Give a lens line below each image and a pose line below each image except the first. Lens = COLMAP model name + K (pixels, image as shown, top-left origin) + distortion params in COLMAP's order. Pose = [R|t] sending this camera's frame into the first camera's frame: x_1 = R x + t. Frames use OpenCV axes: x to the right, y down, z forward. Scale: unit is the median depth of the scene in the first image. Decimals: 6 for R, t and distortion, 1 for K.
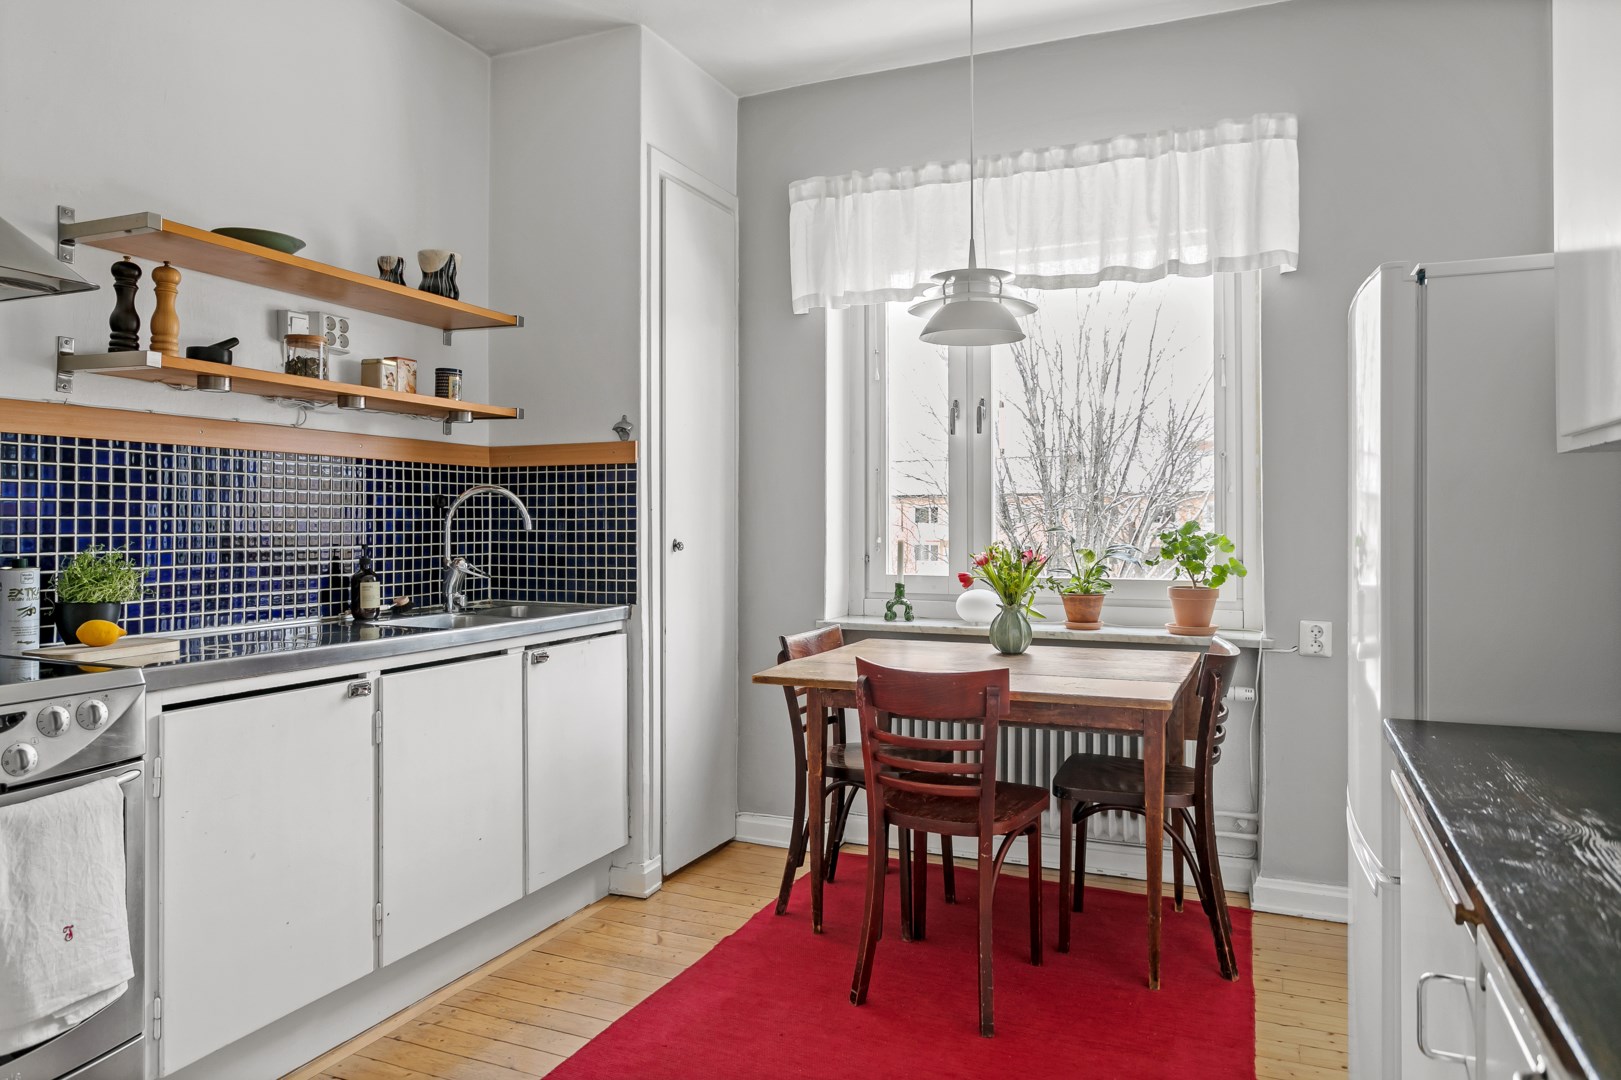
lens RADIAL K [[1061.3, 0, 810.9], [0, 1061.3, 546.3], [0, 0, 1]] dist [-0.000116, 0.003206]
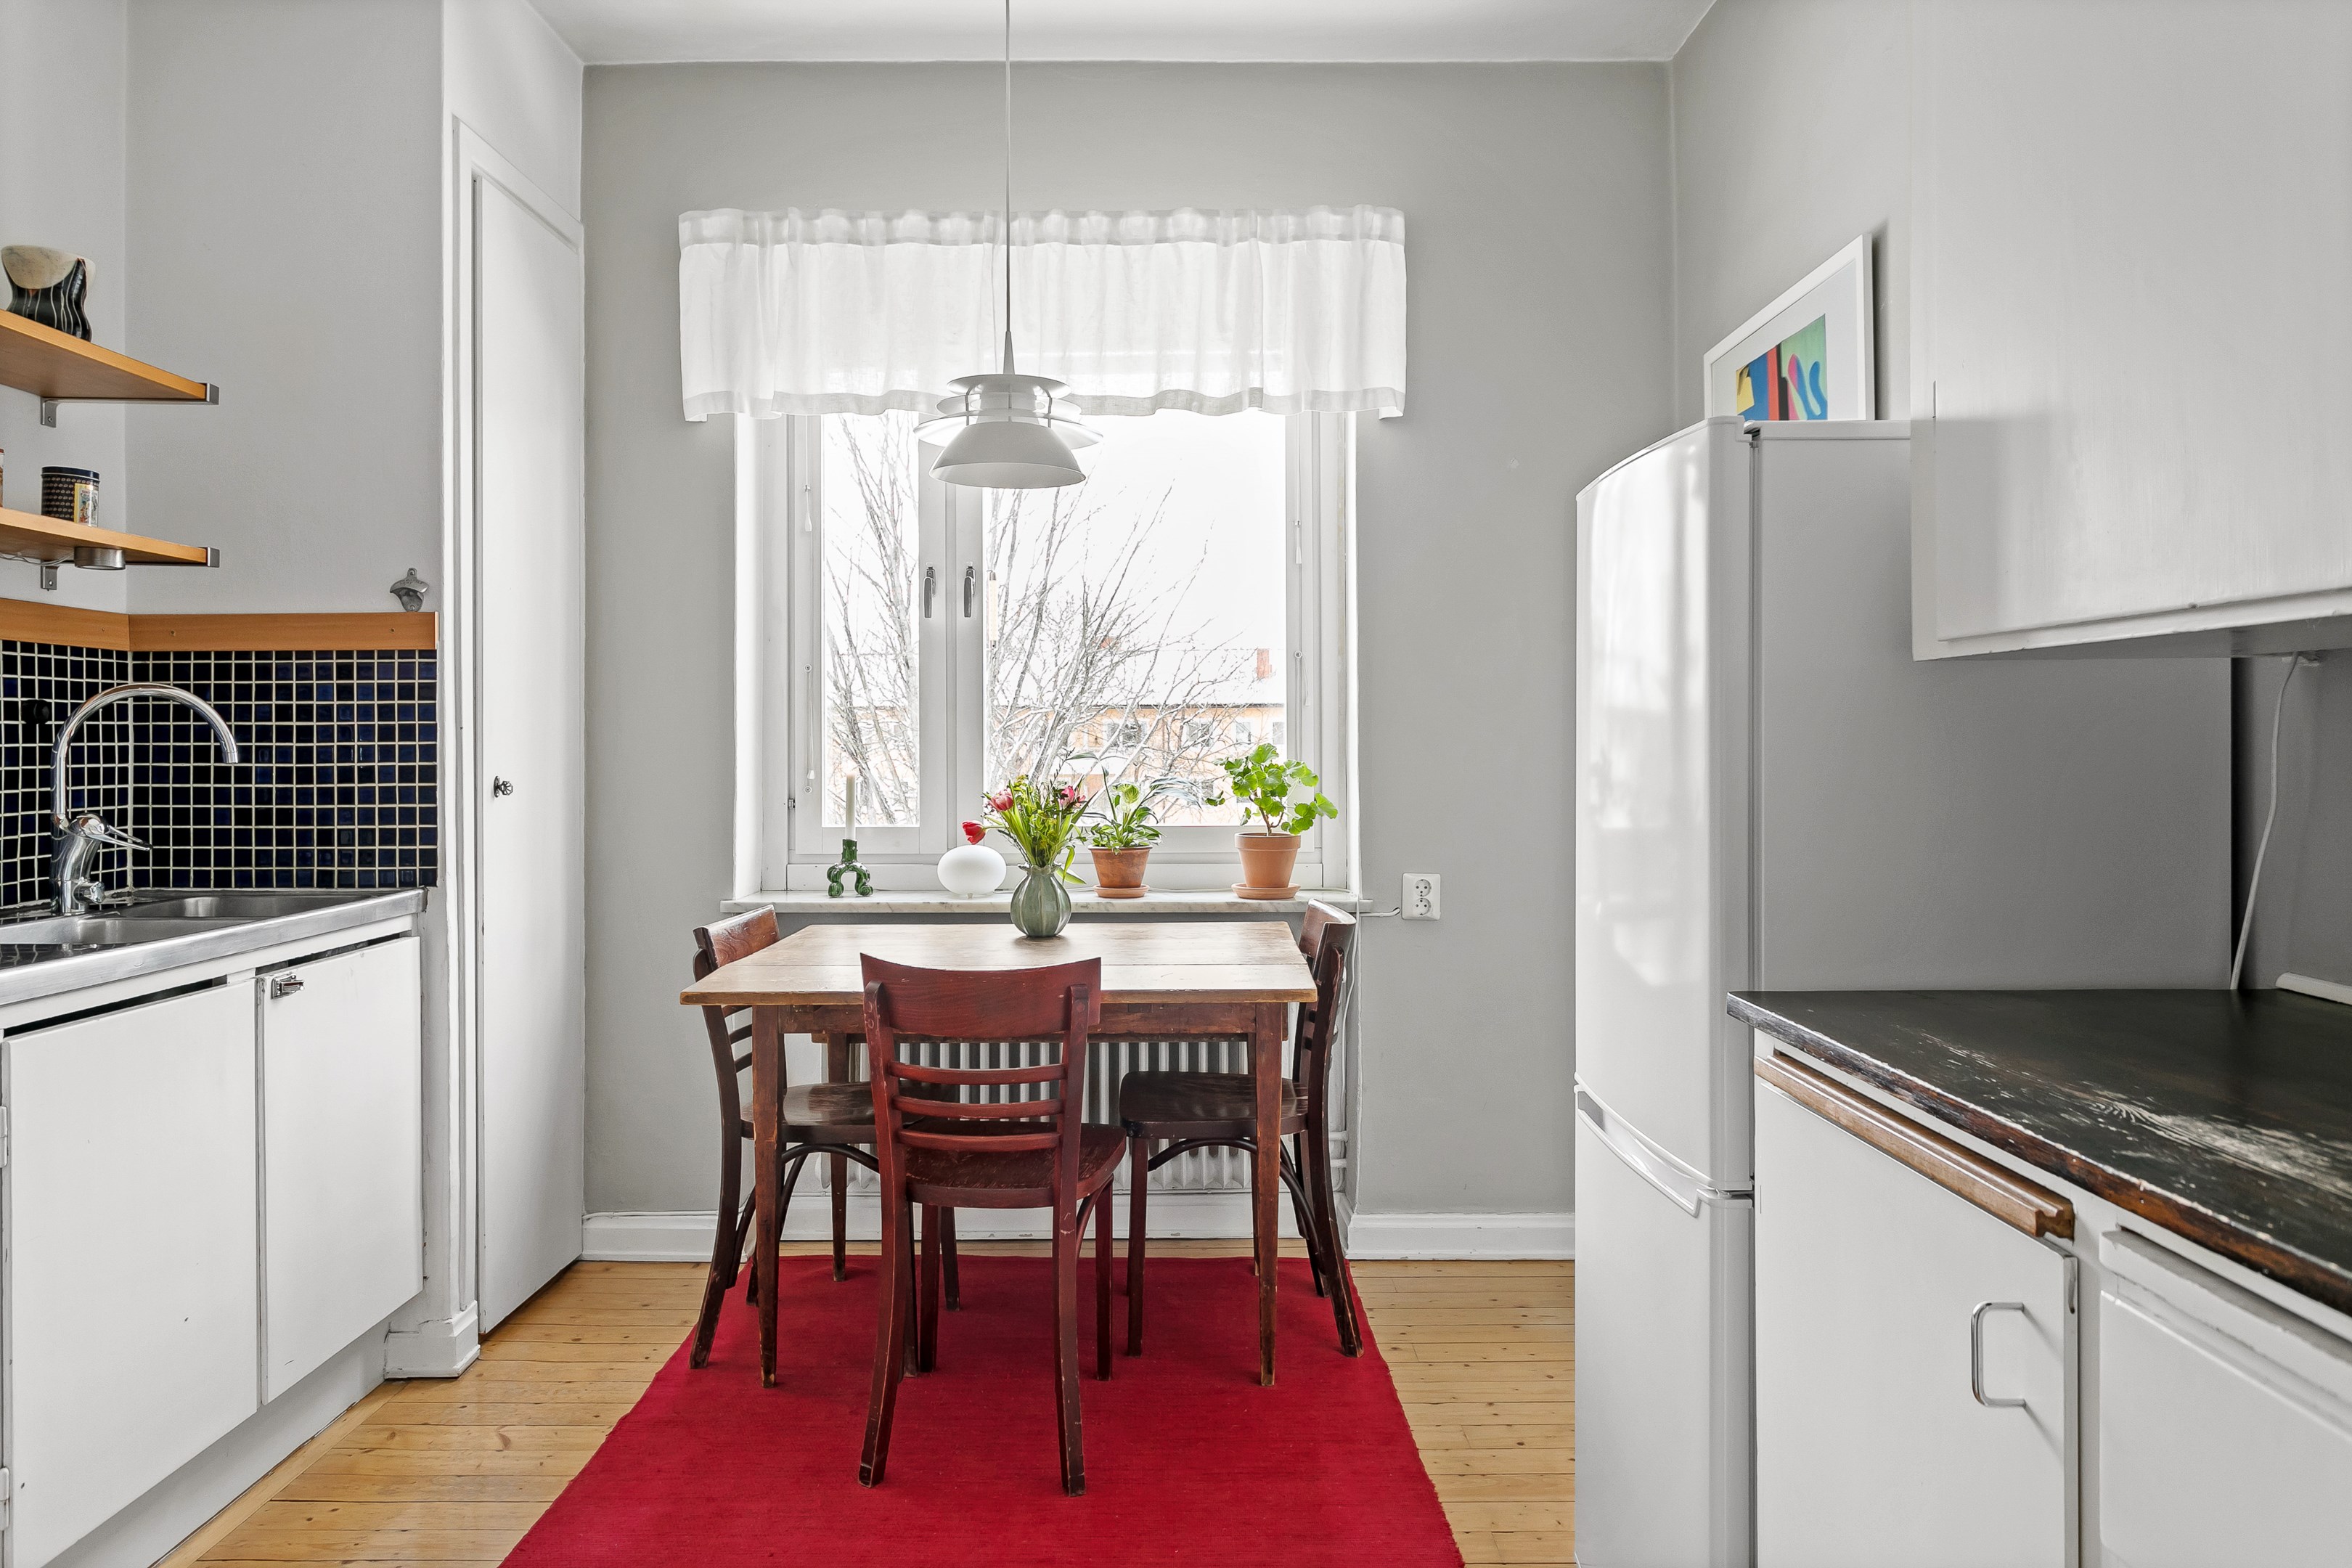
lens RADIAL K [[1528.8, 0, 1176.0], [0, 1528.8, 784.0], [0, 0, 1]] dist [-0.004093, 0.005345]
pose [[0.919227, -0.012786, 0.393521, -0.122461], [0.012332, 0.999917, 0.003683, -0.000951], [-0.393536, 0.001468, 0.919308, 0.049456]]
